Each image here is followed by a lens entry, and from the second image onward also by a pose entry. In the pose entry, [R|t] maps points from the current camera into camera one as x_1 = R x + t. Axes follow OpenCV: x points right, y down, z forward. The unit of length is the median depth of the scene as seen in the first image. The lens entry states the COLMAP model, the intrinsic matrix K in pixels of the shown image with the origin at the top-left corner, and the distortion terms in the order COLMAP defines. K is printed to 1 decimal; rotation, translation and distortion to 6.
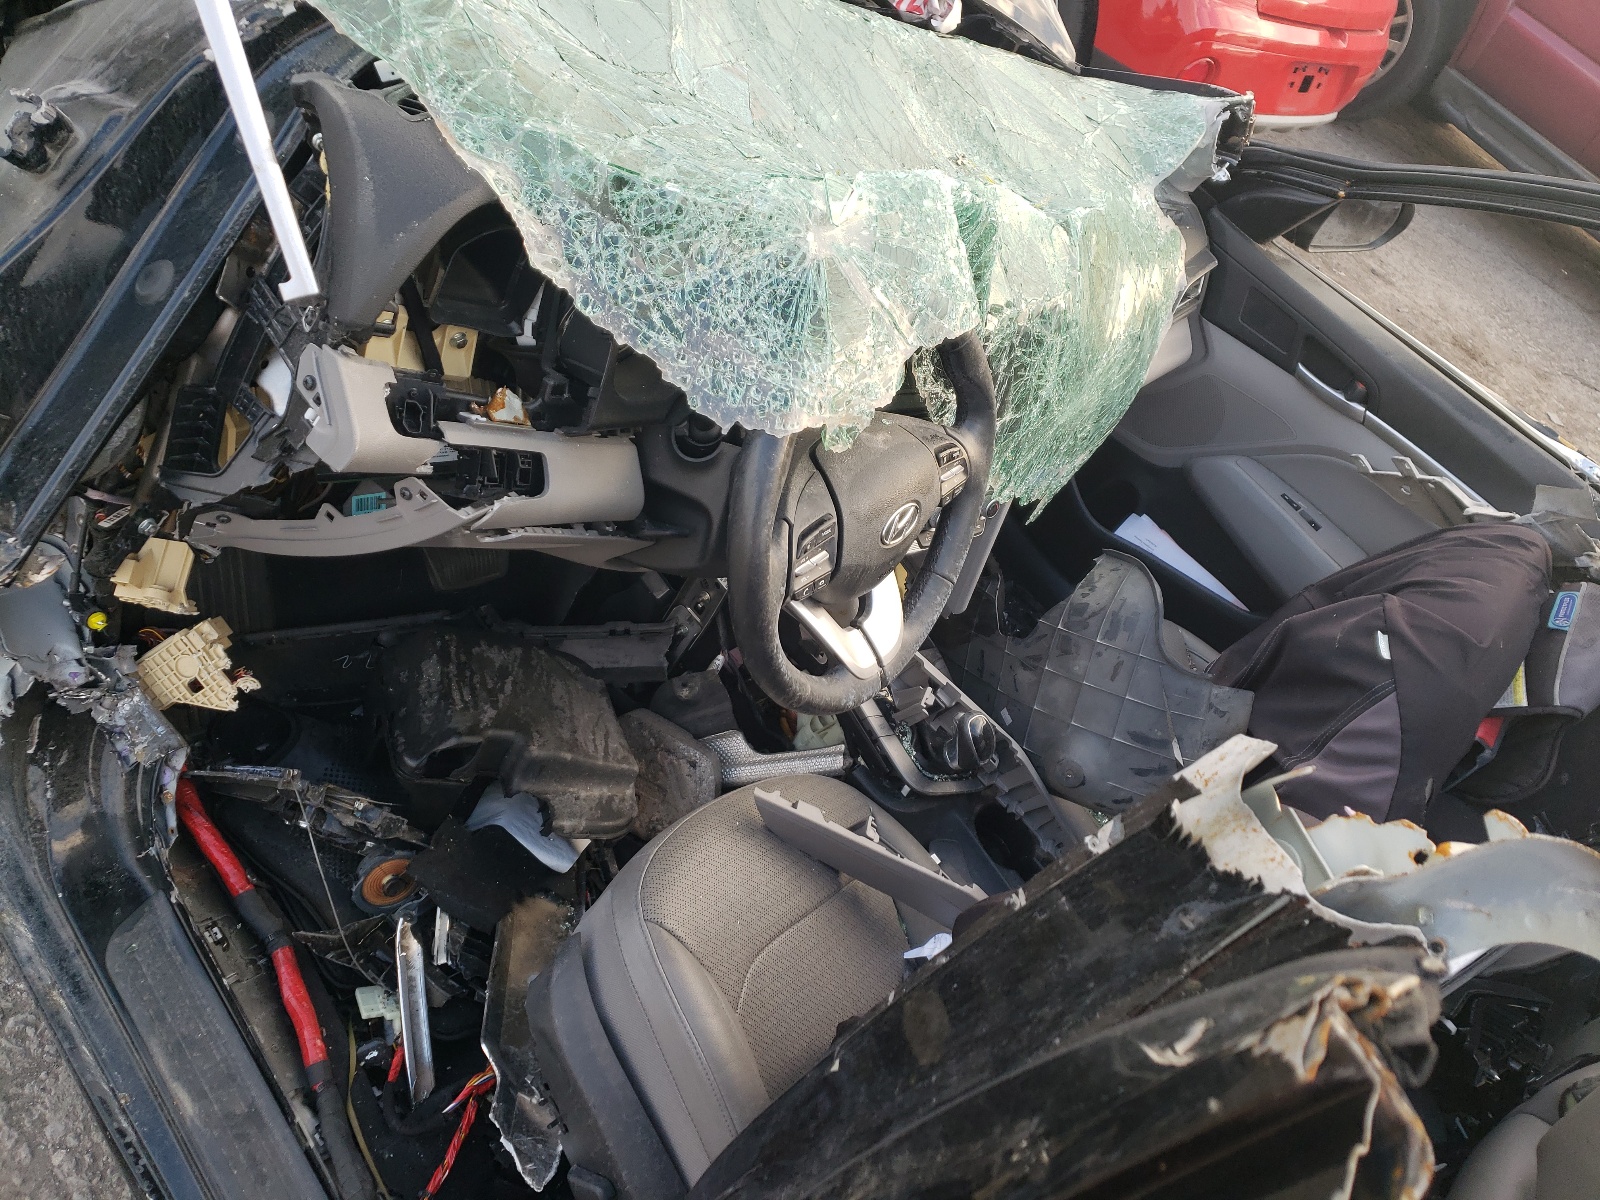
lens RADIAL K [[1284.6, 0, 800.0], [0, 1284.6, 600.0], [0, 0, 1]] dist [0.039120, -0.004483]
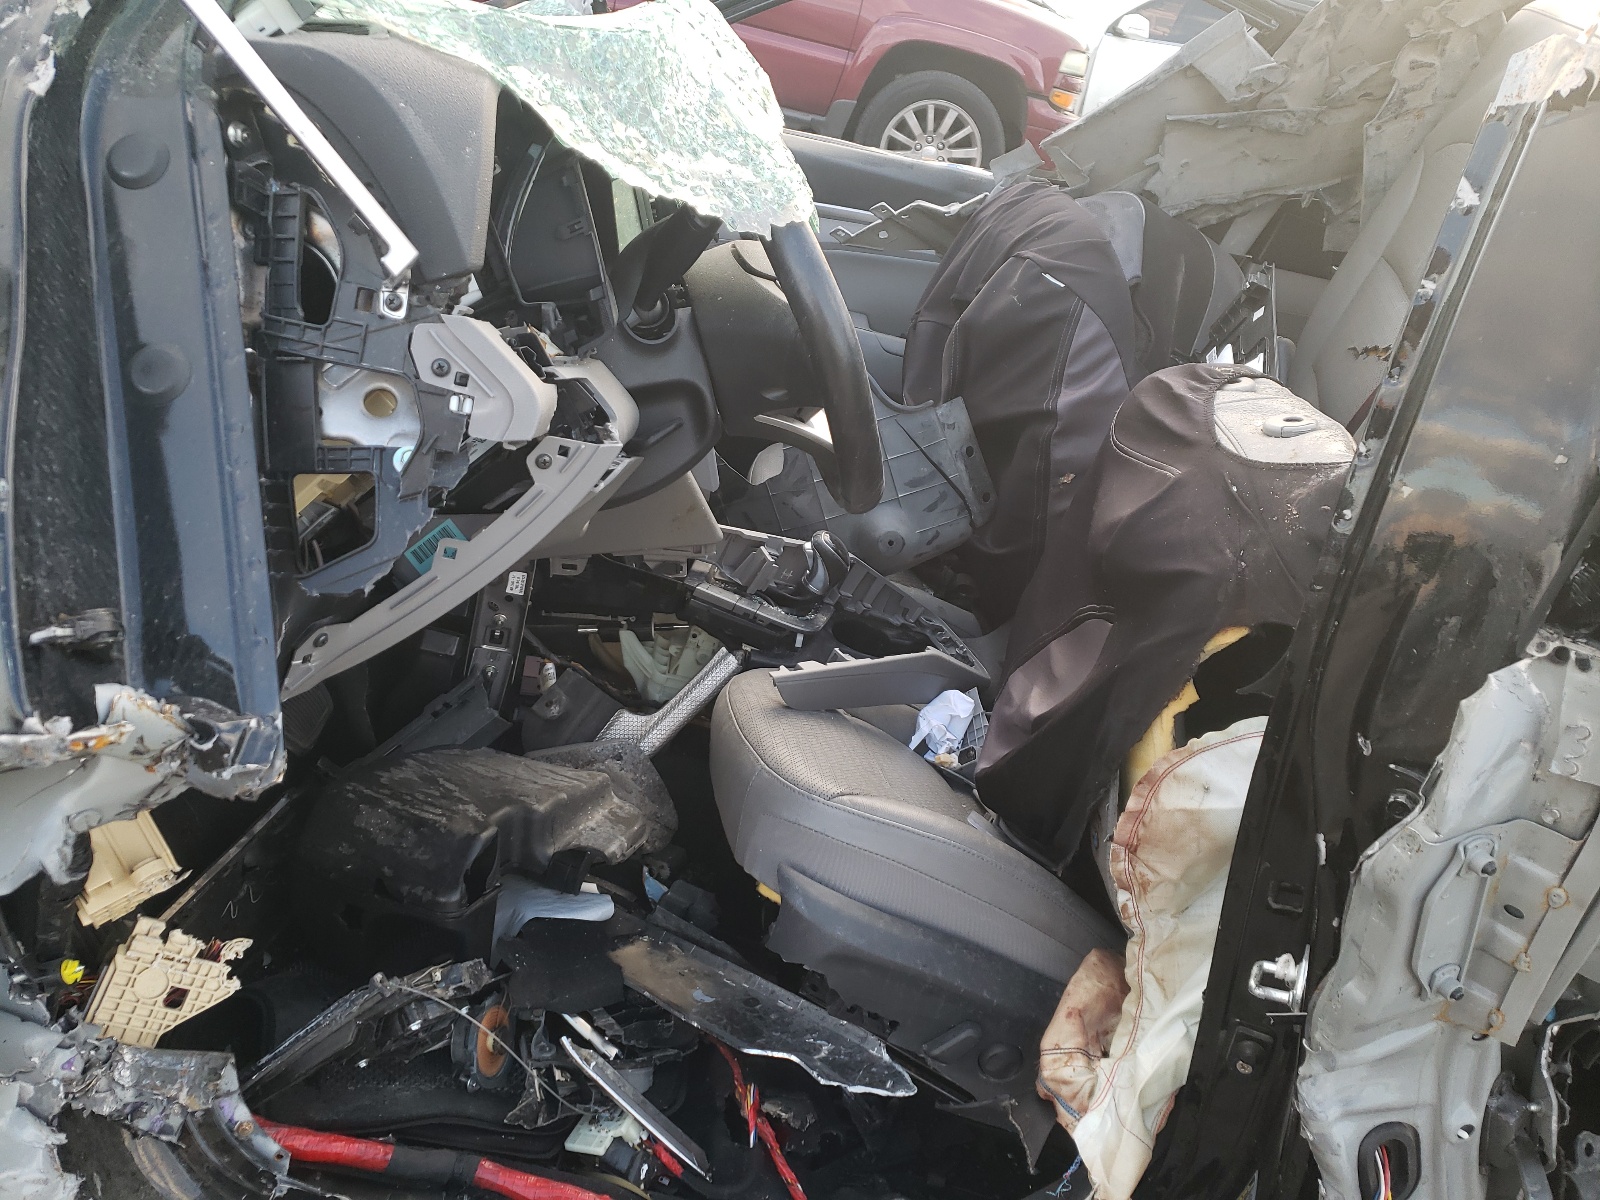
lens RADIAL K [[1284.6, 0, 800.0], [0, 1284.6, 600.0], [0, 0, 1]] dist [0.039120, -0.004483]
pose [[0.675431, -0.552460, 0.488447, -0.463302], [0.571348, 0.810820, 0.127015, -0.010850], [-0.466213, 0.193283, 0.863300, 0.122193]]
